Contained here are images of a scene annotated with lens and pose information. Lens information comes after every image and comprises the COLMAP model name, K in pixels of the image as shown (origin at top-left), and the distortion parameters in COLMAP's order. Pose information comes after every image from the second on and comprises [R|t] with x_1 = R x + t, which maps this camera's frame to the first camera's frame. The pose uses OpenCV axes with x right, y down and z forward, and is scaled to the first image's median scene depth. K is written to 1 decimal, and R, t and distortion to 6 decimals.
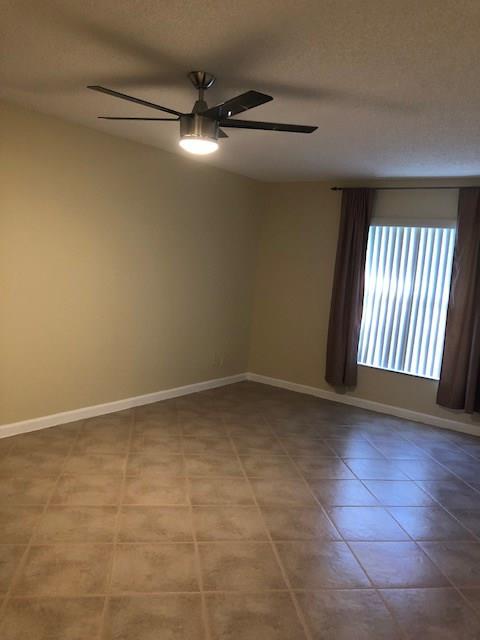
lens RADIAL K [[519.7, 0, 240.1], [0, 519.7, 320.3], [0, 0, 1]] dist [-0.002707, -0.024676]
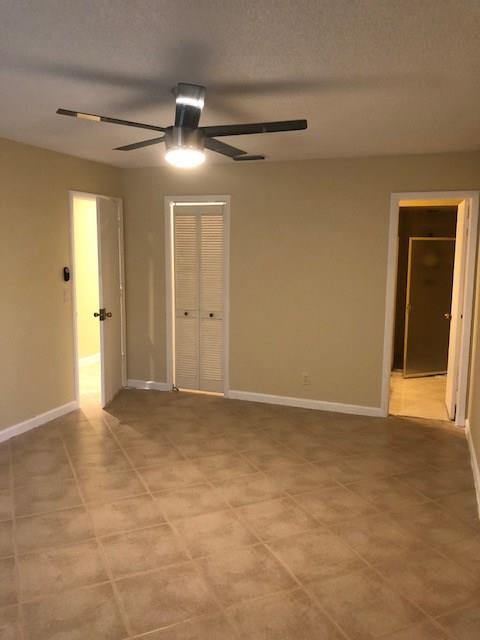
lens RADIAL K [[519.7, 0, 239.7], [0, 519.7, 320.4], [0, 0, 1]] dist [-0.002707, -0.024676]
pose [[-0.957649, -0.048838, -0.283768, 0.072542], [-0.117864, 0.965652, 0.231568, -0.255879], [0.262711, 0.255207, -0.930512, 1.842167]]
